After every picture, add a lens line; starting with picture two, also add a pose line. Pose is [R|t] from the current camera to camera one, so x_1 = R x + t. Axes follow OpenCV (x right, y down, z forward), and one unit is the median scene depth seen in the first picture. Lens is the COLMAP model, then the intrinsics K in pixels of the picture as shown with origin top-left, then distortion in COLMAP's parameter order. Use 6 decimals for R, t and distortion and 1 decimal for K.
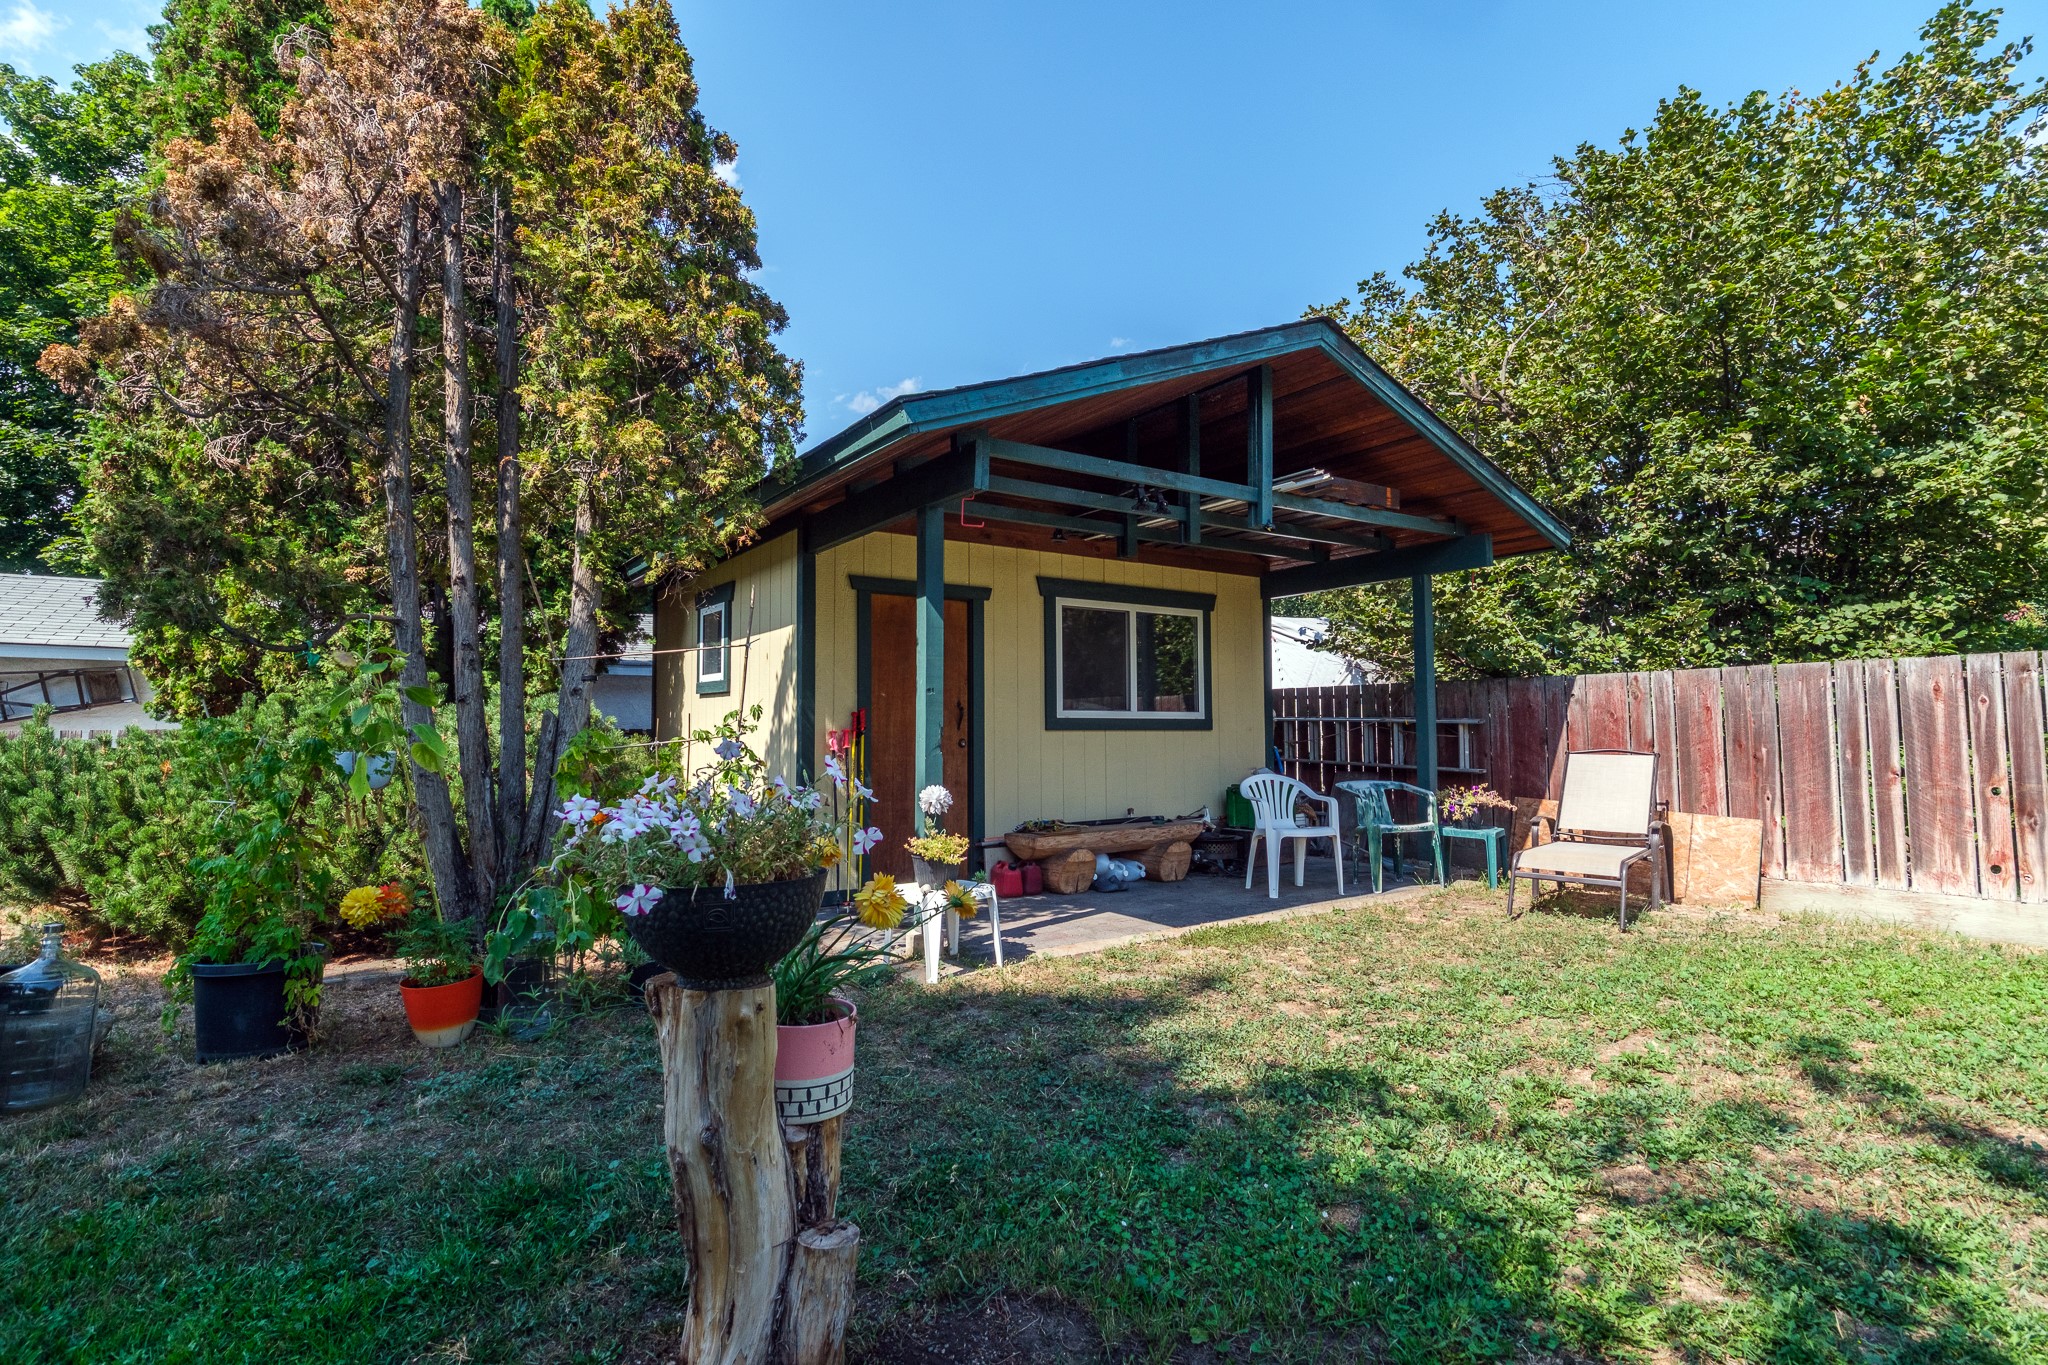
lens RADIAL K [[976.9, 0, 1018.7], [0, 976.9, 674.1], [0, 0, 1]] dist [0.001293, -0.000122]
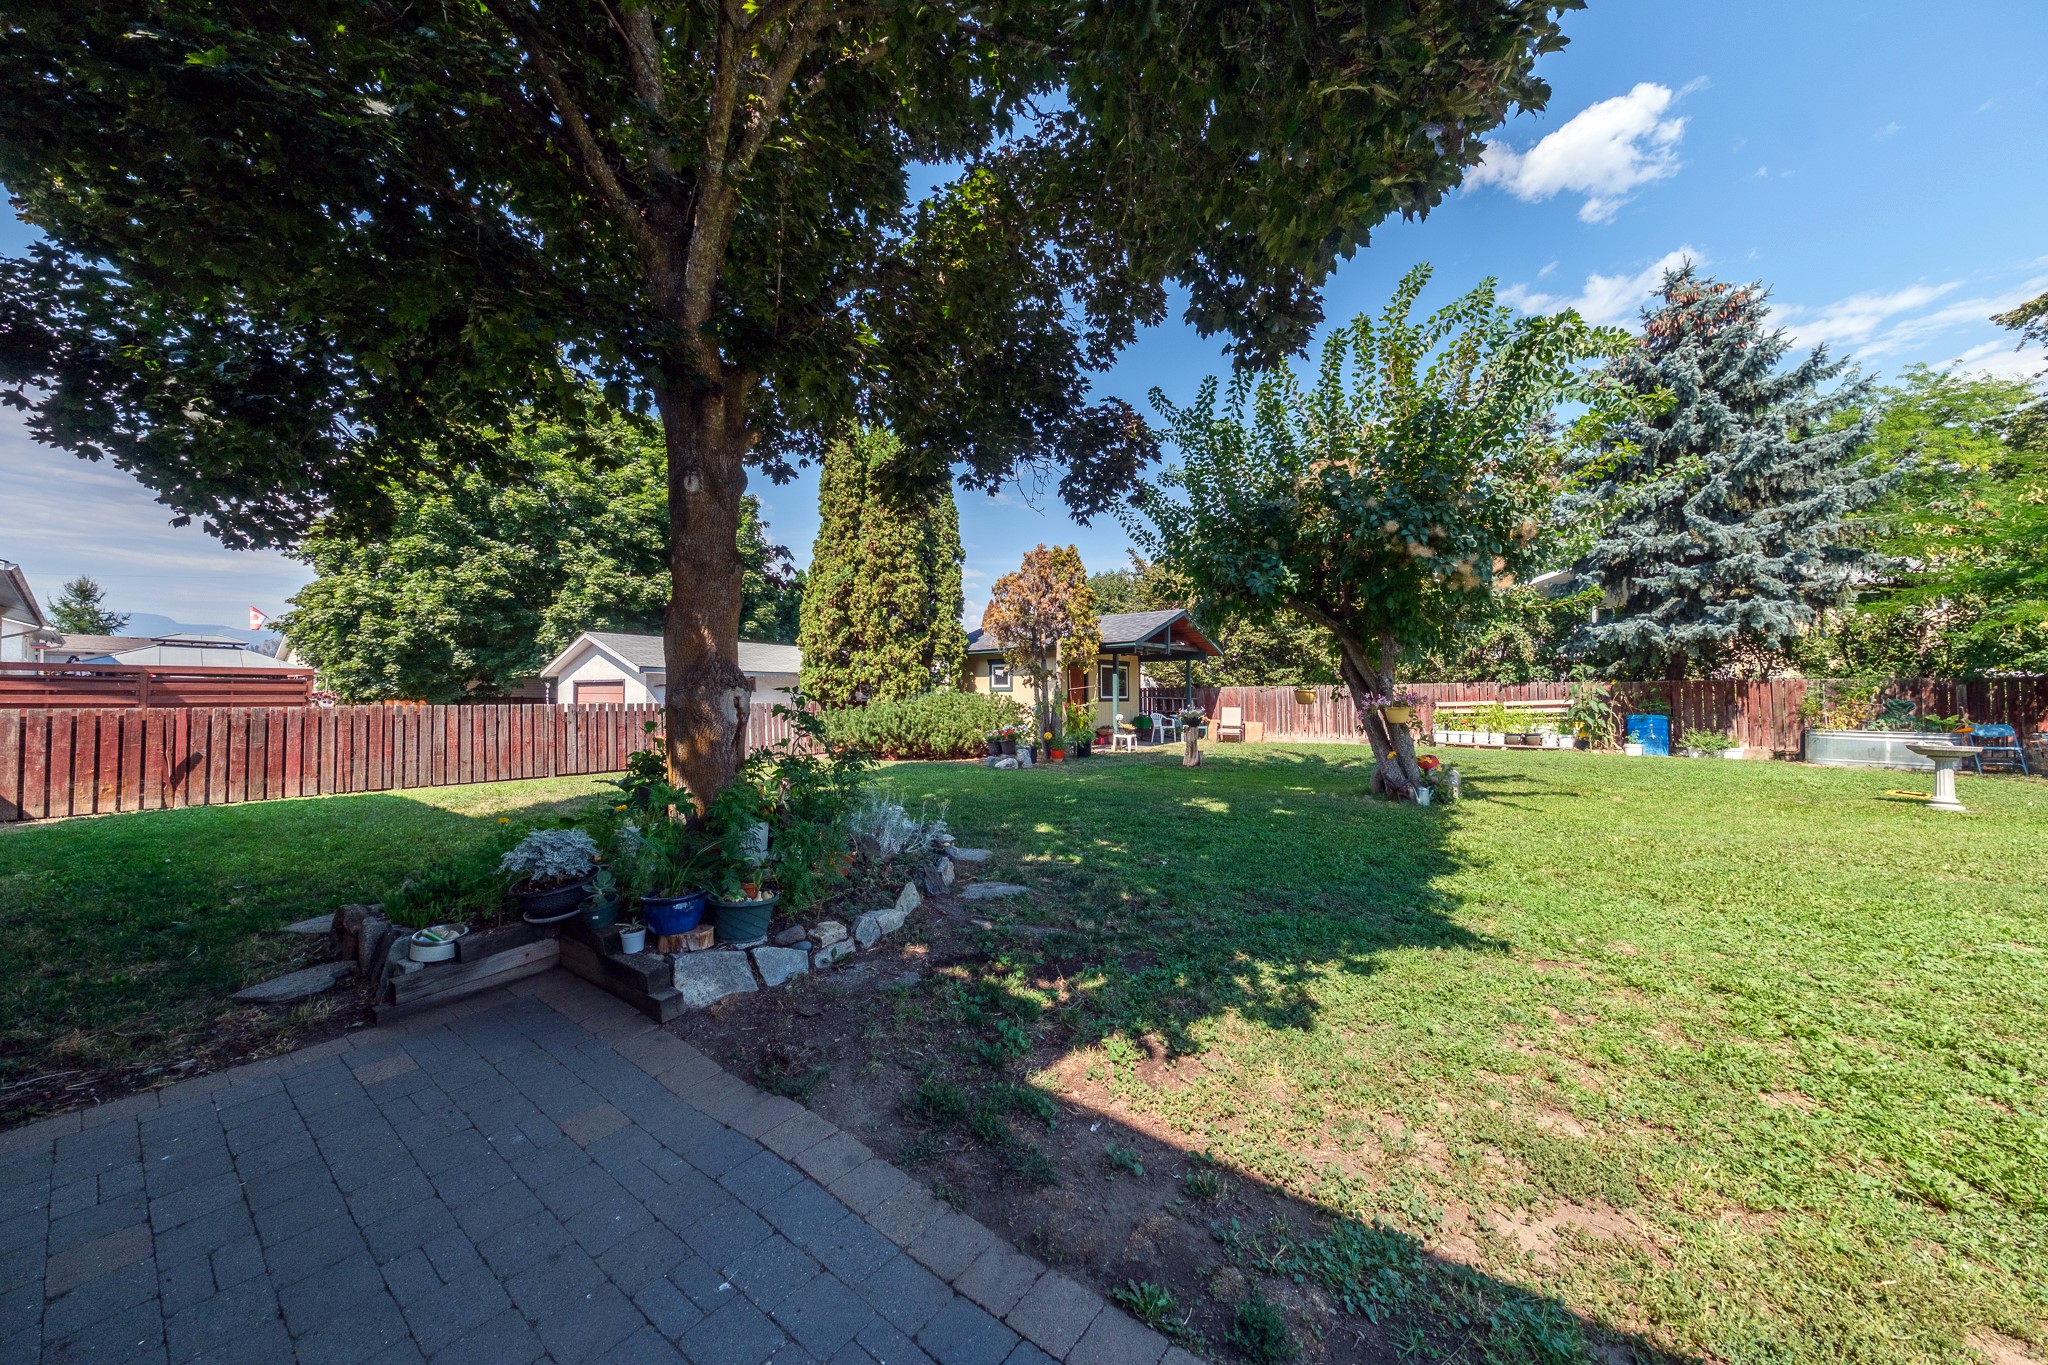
lens RADIAL K [[701.2, 0, 991.5], [0, 701.2, 686.2], [0, 0, 1]] dist [0.000400, -0.000116]
pose [[0.949022, 0.005070, 0.315171, -1.190732], [-0.017672, 0.999154, 0.037139, -0.091291], [-0.314716, -0.040815, 0.948308, -1.366235]]
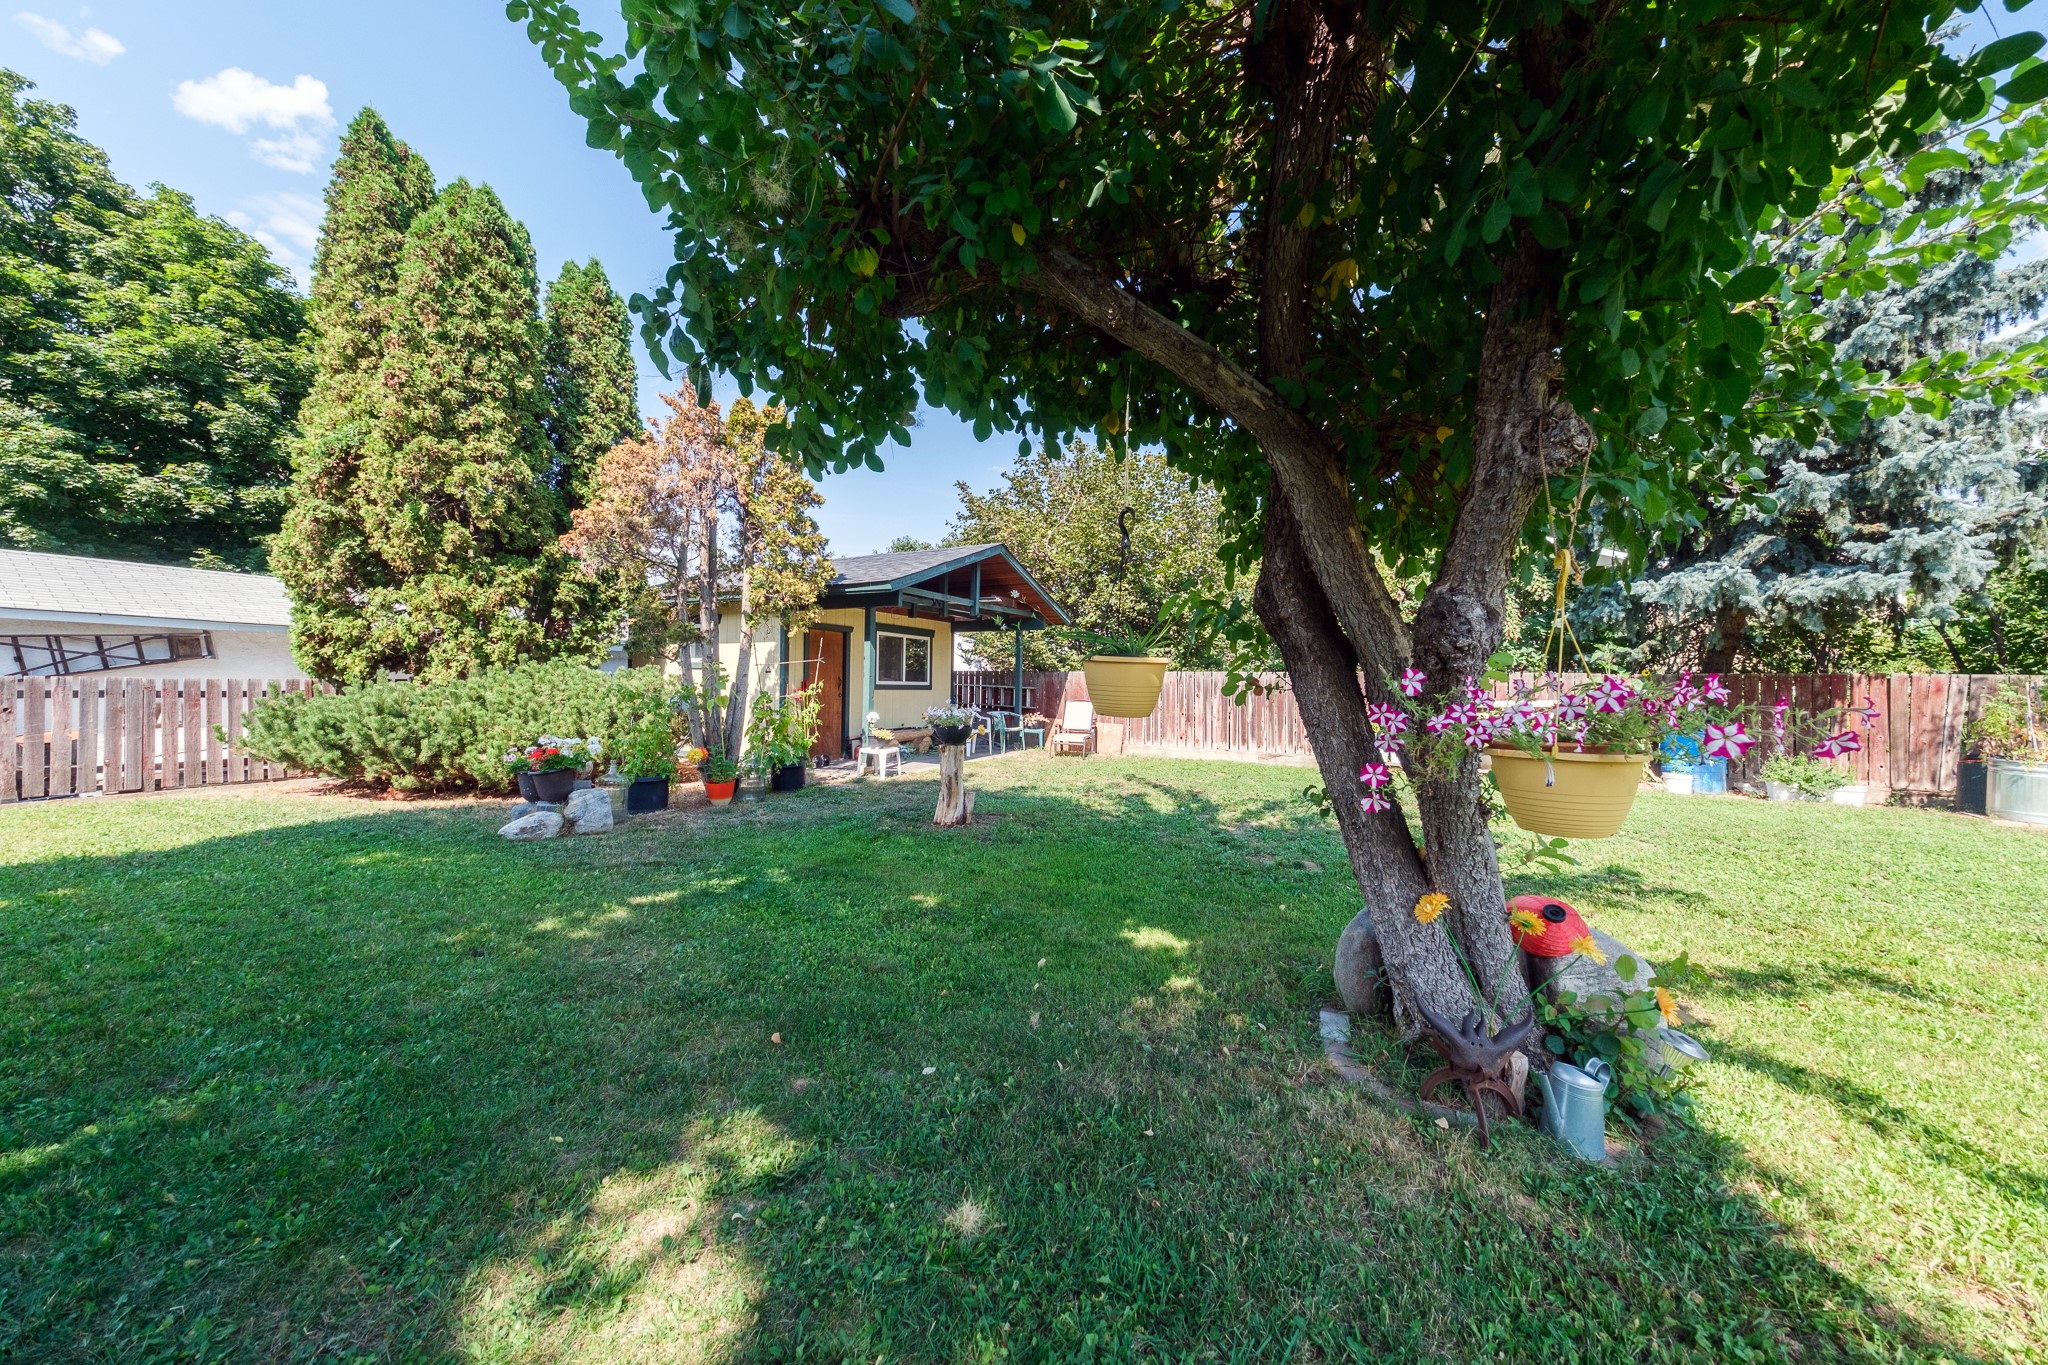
lens RADIAL K [[701.2, 0, 991.5], [0, 701.2, 686.2], [0, 0, 1]] dist [0.000400, -0.000116]
pose [[0.897205, 0.017861, 0.441254, -0.453974], [-0.045108, 0.997662, 0.051335, -0.047865], [-0.439305, -0.065962, 0.895913, -0.608701]]
